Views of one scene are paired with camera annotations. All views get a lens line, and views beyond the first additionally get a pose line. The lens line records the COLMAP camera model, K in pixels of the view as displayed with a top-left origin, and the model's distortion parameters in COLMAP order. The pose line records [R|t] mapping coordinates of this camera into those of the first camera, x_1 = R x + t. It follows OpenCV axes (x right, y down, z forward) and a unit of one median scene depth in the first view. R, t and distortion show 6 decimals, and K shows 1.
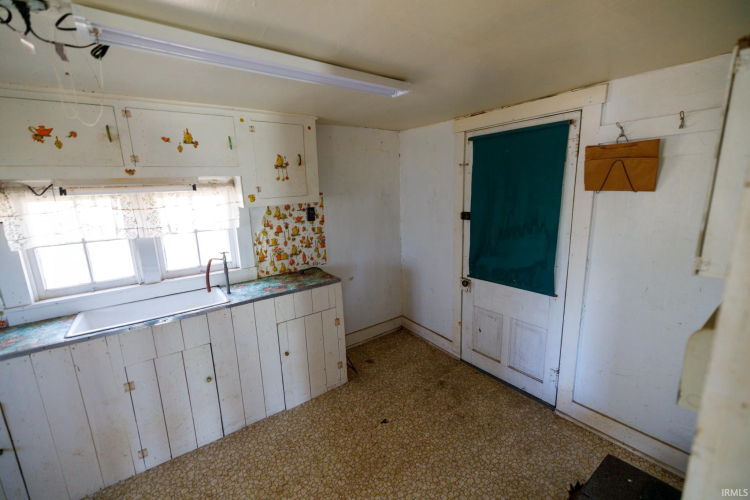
lens RADIAL K [[311.8, 0, 371.8], [0, 311.8, 249.8], [0, 0, 1]] dist [0.003071, -0.000904]
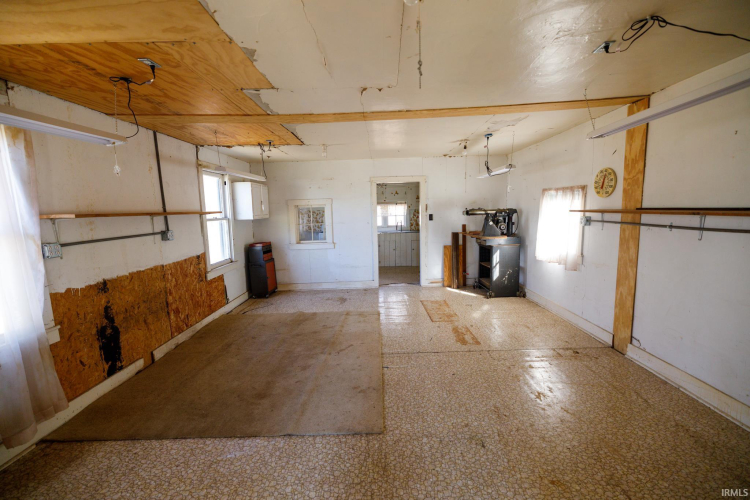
lens RADIAL K [[311.8, 0, 373.7], [0, 311.8, 246.3], [0, 0, 1]] dist [0.003071, -0.000904]
pose [[0.817326, 0.085600, -0.569782, 1.578538], [-0.116282, 0.993060, -0.017611, 0.462604], [0.564320, 0.080649, 0.821607, -2.508109]]
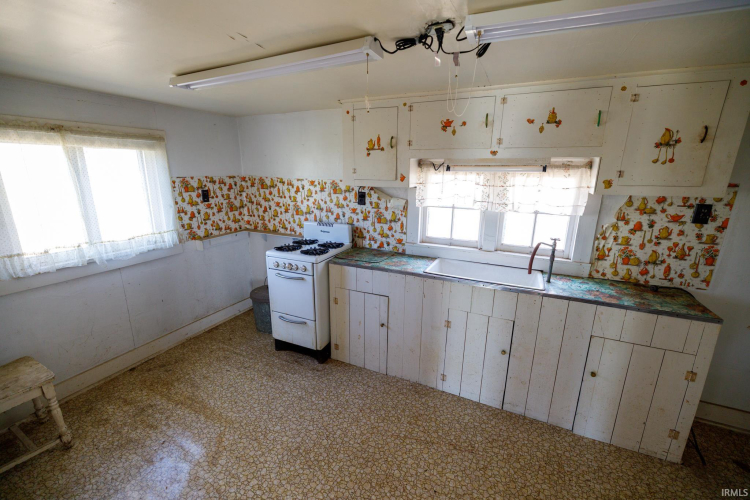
lens RADIAL K [[311.8, 0, 378.7], [0, 311.8, 249.5], [0, 0, 1]] dist [0.003071, -0.000904]
pose [[0.496806, 0.253707, -0.829950, 0.055176], [-0.204690, 0.963590, 0.172033, -0.014613], [0.843378, 0.084416, 0.530649, 0.051407]]
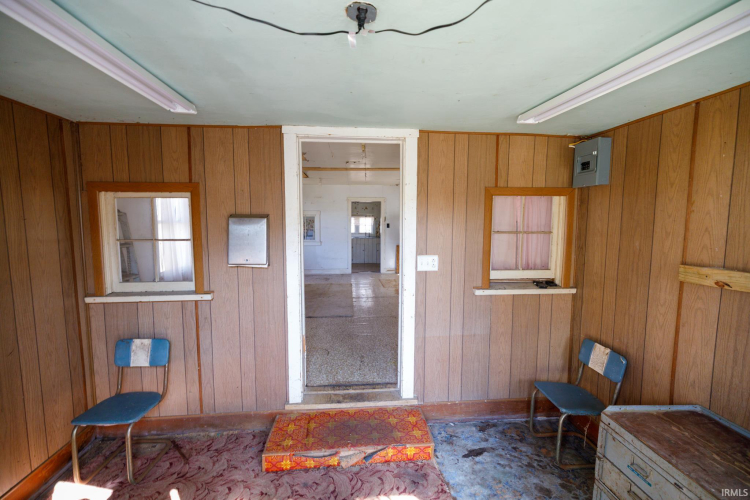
lens RADIAL K [[311.8, 0, 373.2], [0, 311.8, 248.9], [0, 0, 1]] dist [0.003071, -0.000904]
pose [[0.861617, 0.080762, -0.501092, 2.391674], [-0.132820, 0.988734, -0.069025, 0.739298], [0.489872, 0.126028, 0.862637, -3.682025]]
